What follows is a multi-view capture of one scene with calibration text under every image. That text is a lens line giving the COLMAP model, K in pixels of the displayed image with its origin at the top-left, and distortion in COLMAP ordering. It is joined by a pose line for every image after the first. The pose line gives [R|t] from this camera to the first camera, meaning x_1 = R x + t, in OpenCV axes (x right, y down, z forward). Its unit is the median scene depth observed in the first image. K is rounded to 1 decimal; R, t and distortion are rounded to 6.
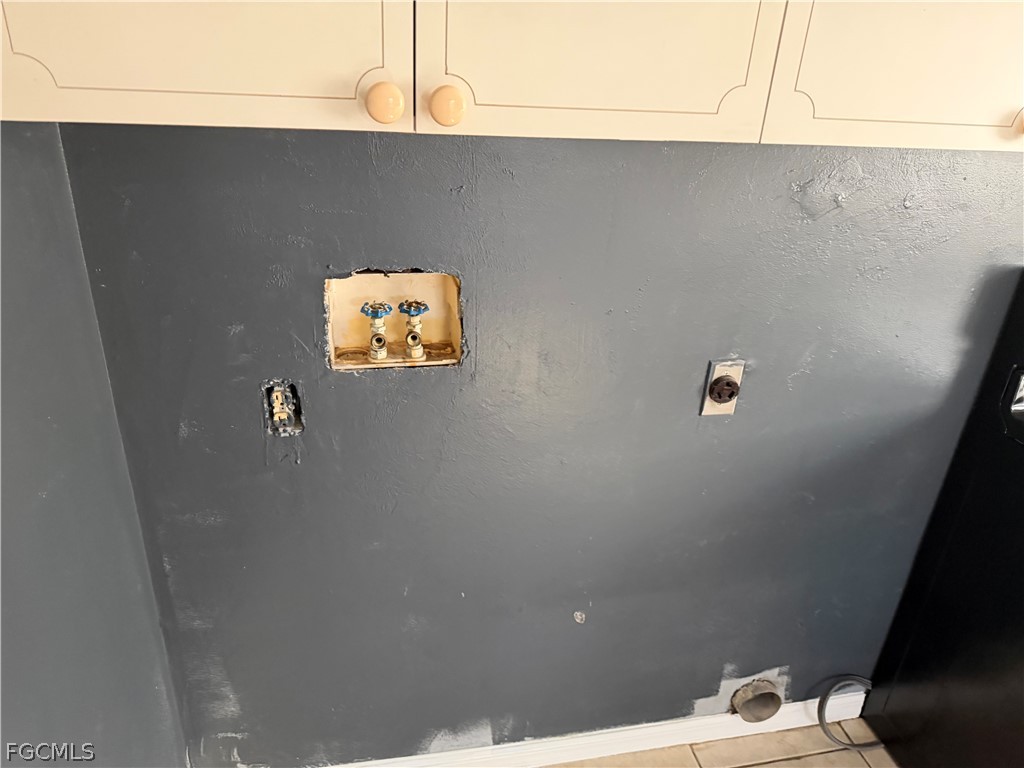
lens RADIAL K [[723.6, 0, 509.2], [0, 723.6, 377.3], [0, 0, 1]] dist [0.017896, -0.035353]
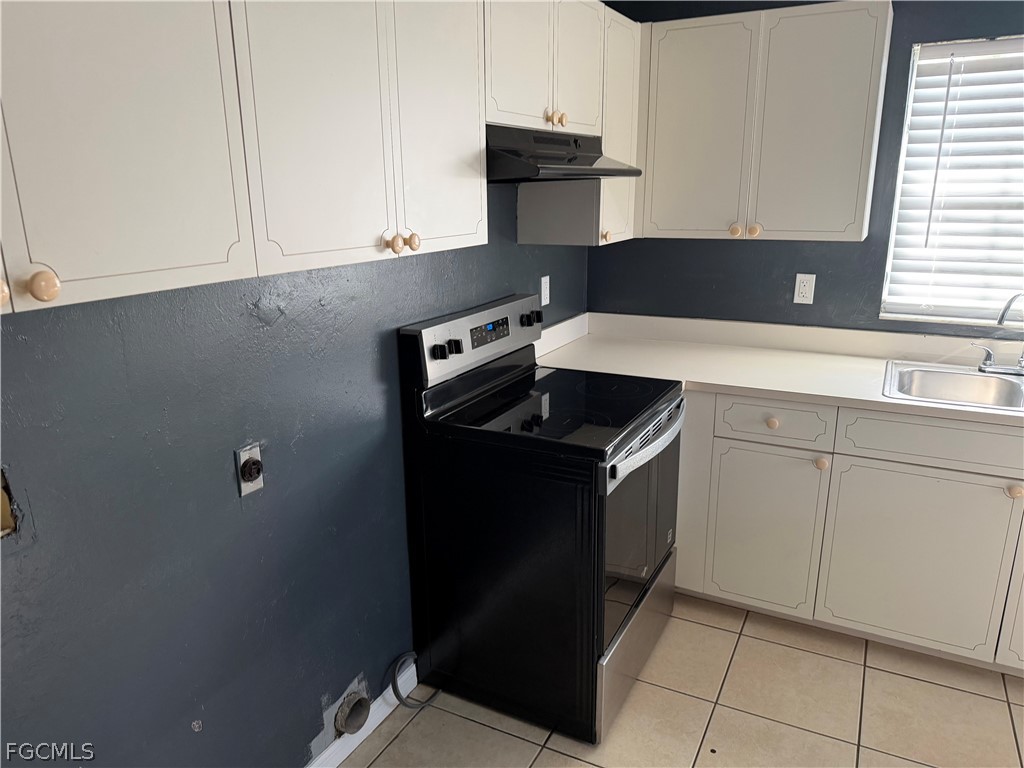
lens RADIAL K [[723.6, 0, 510.1], [0, 723.6, 386.8], [0, 0, 1]] dist [0.017896, -0.035353]
pose [[0.635852, -0.262874, 0.725664, -0.281048], [0.373889, 0.927436, 0.008352, 0.040180], [-0.675203, 0.266007, 0.687998, -0.185503]]
